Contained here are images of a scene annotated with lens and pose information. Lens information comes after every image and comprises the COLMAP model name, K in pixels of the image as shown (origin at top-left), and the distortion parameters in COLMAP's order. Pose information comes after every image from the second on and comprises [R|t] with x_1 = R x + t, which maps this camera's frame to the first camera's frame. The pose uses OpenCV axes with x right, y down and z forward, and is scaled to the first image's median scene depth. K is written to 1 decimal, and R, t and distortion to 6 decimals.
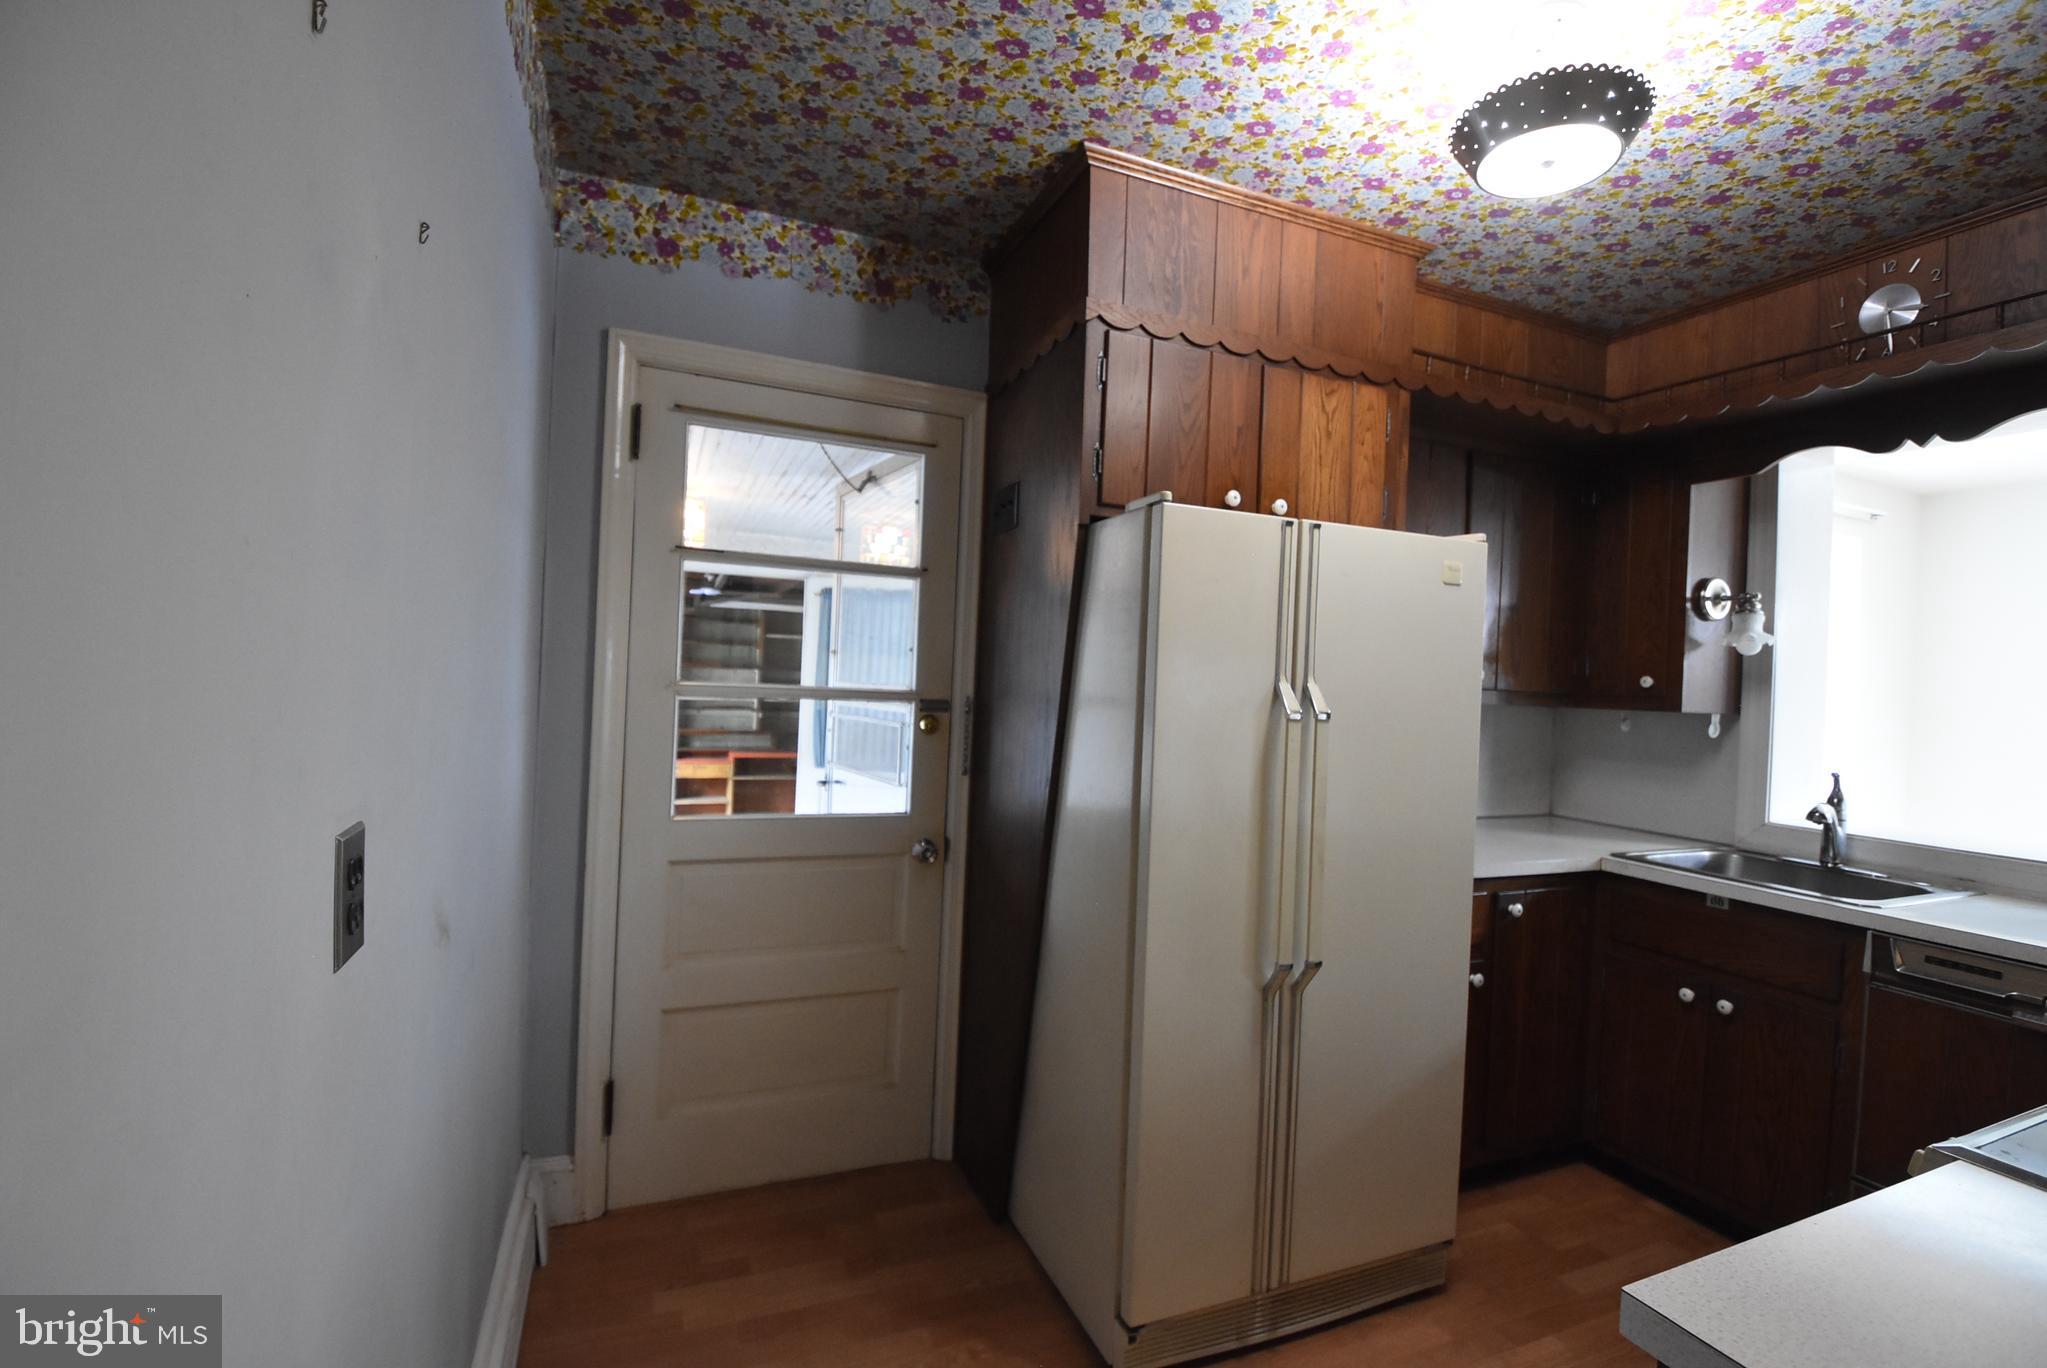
lens RADIAL K [[889.6, 0, 1016.7], [0, 889.6, 682.8], [0, 0, 1]] dist [0.000753, -0.021274]
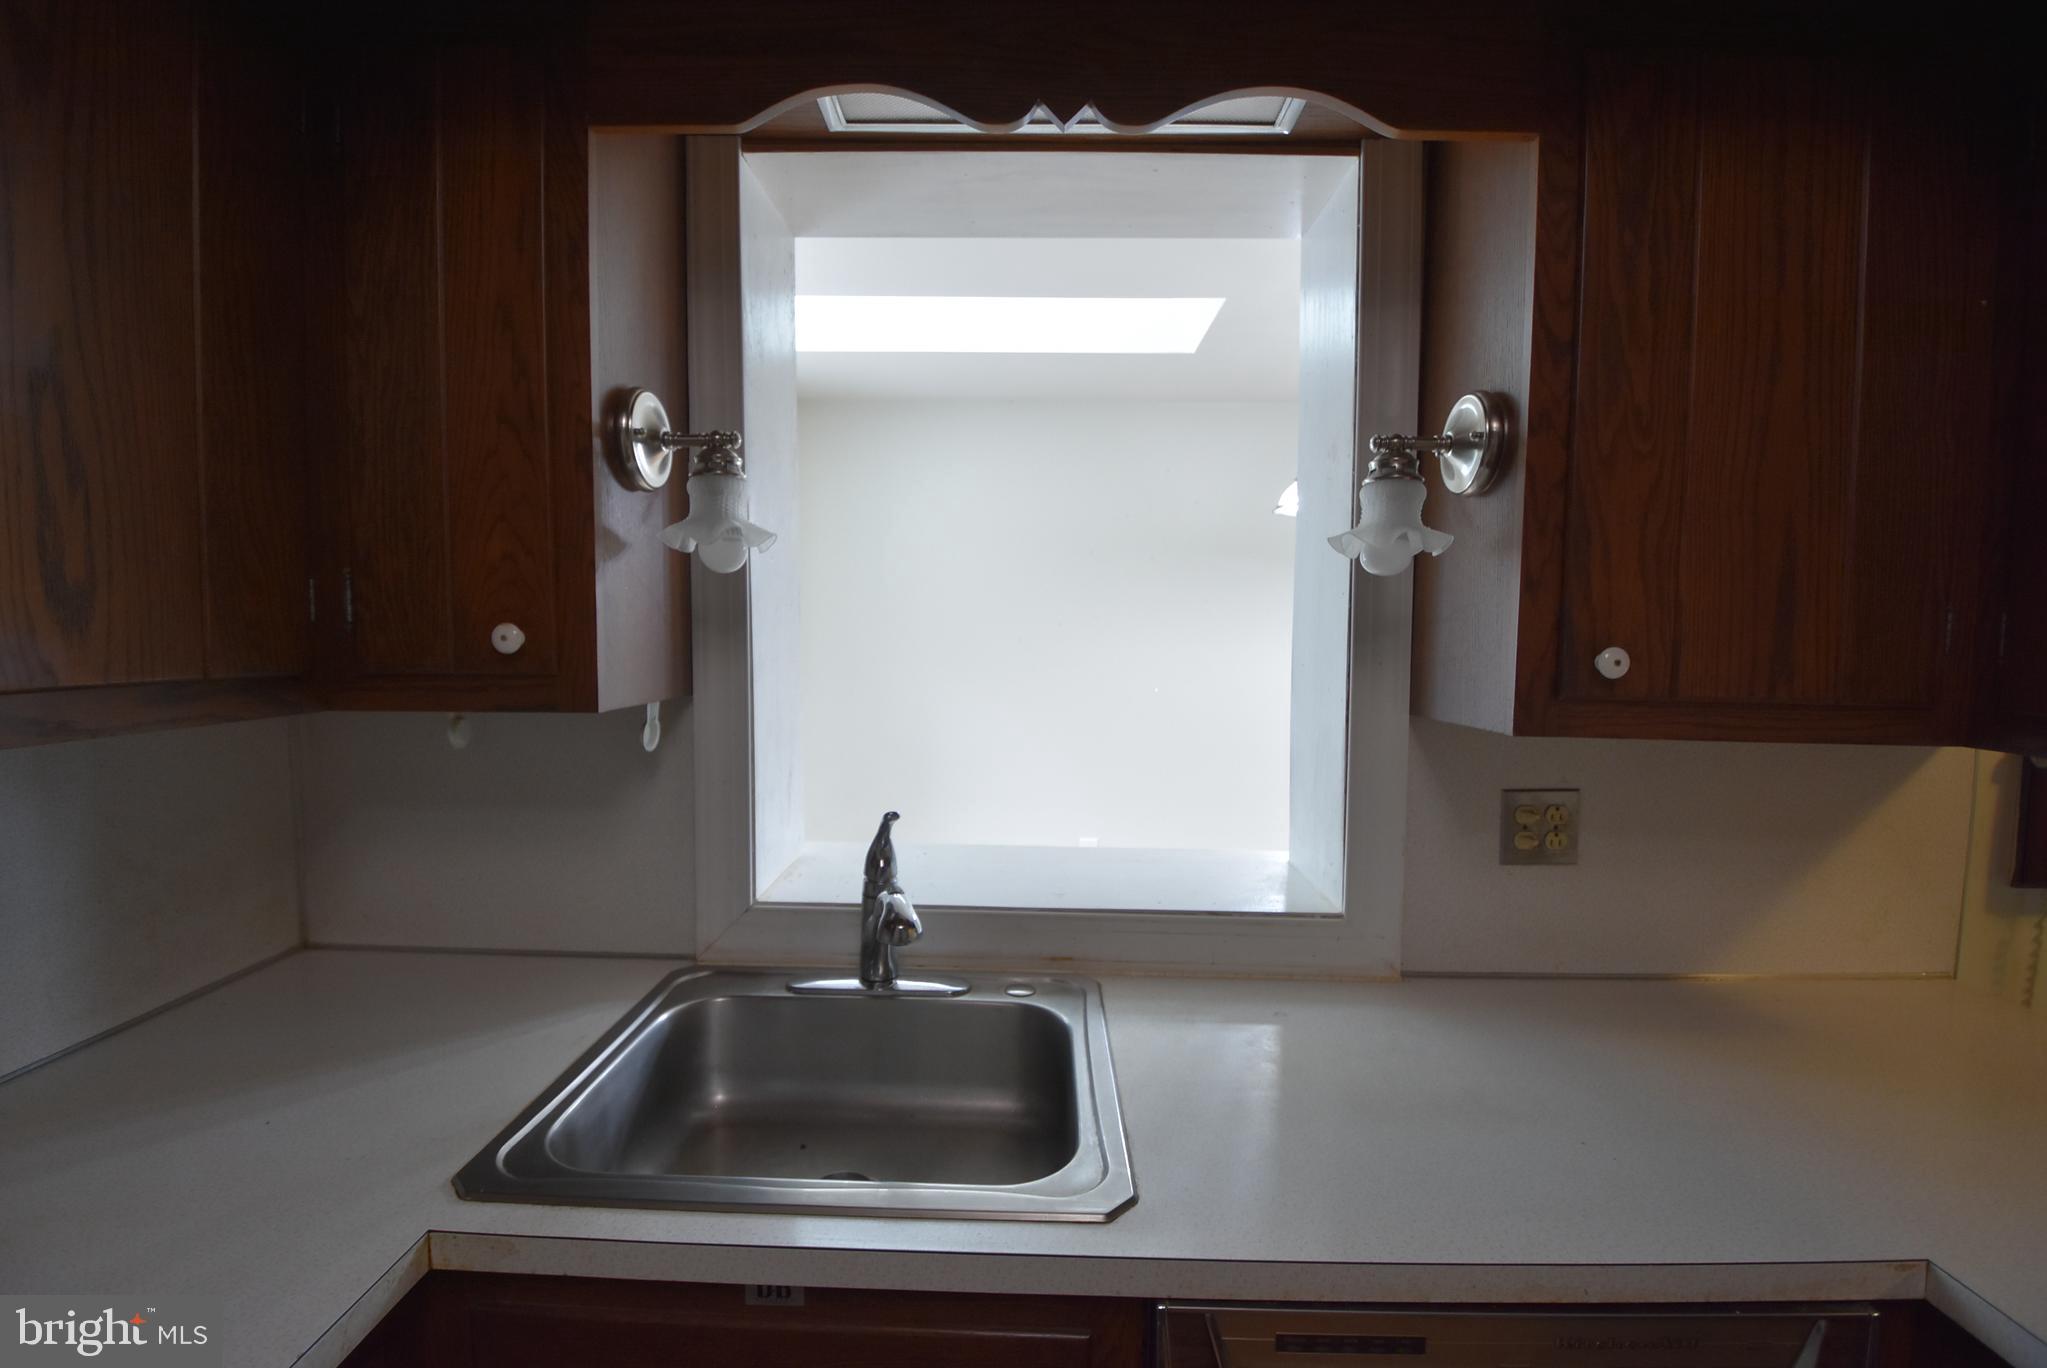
lens RADIAL K [[896.6, 0, 1019.3], [0, 896.6, 681.1], [0, 0, 1]] dist [0.002378, -0.017637]
pose [[0.395736, -0.088072, 0.914132, 0.533909], [0.009541, 0.995731, 0.091803, -0.018858], [-0.918315, -0.027608, 0.394887, 0.774960]]
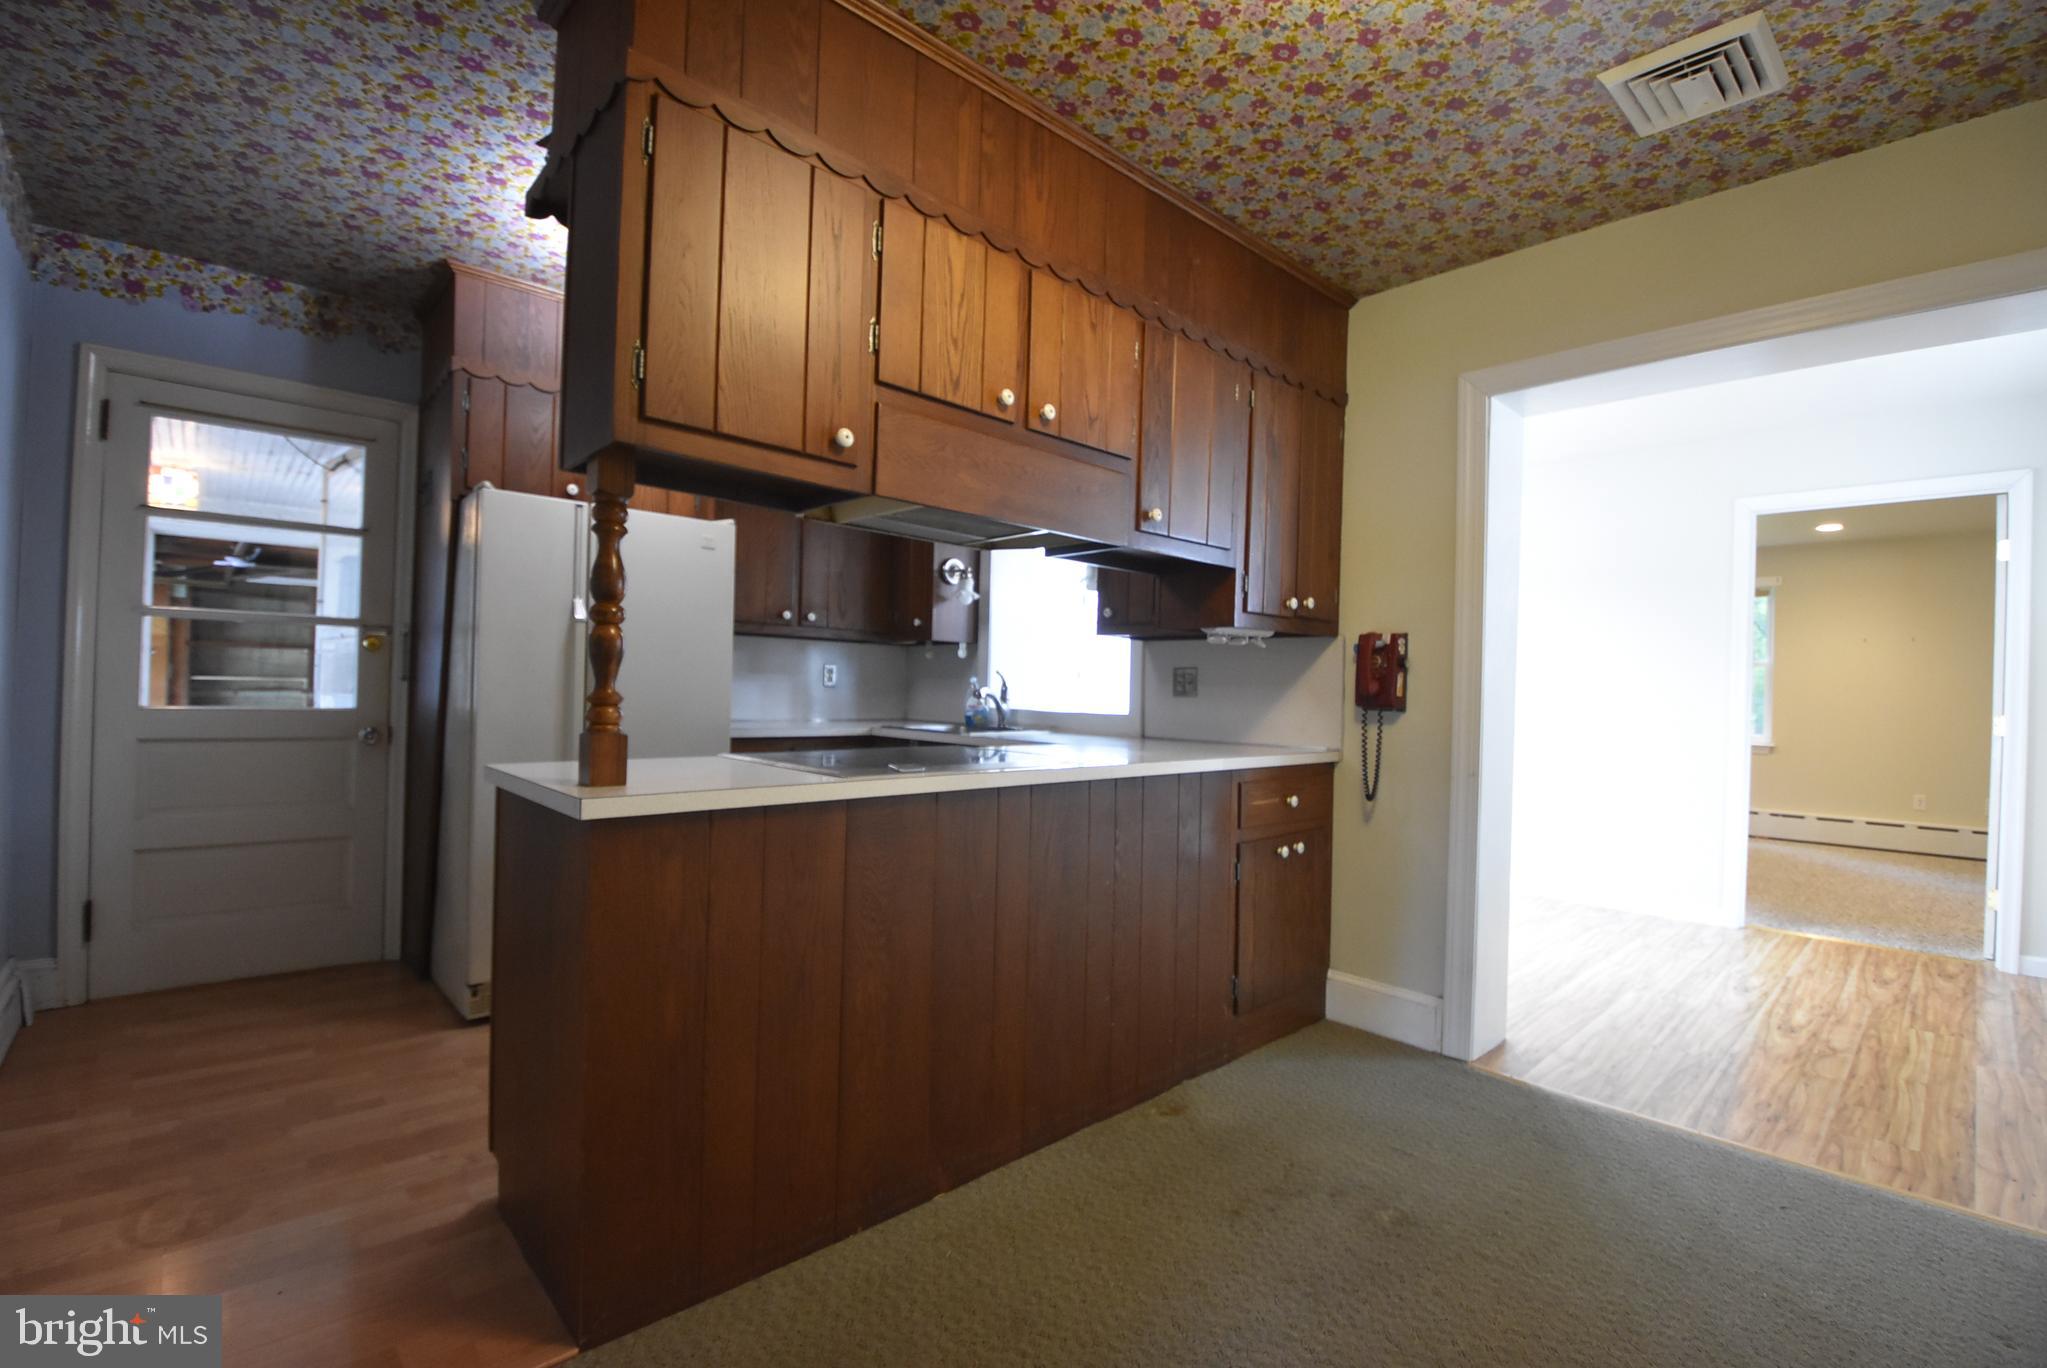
lens RADIAL K [[914.0, 0, 1023.5], [0, 914.0, 684.0], [0, 0, 1]] dist [-0.035323, 0.000876]
pose [[0.936902, -0.015470, 0.349250, 0.383045], [0.015728, 0.999874, 0.002098, 0.130717], [-0.349239, 0.003527, 0.937027, -0.691436]]
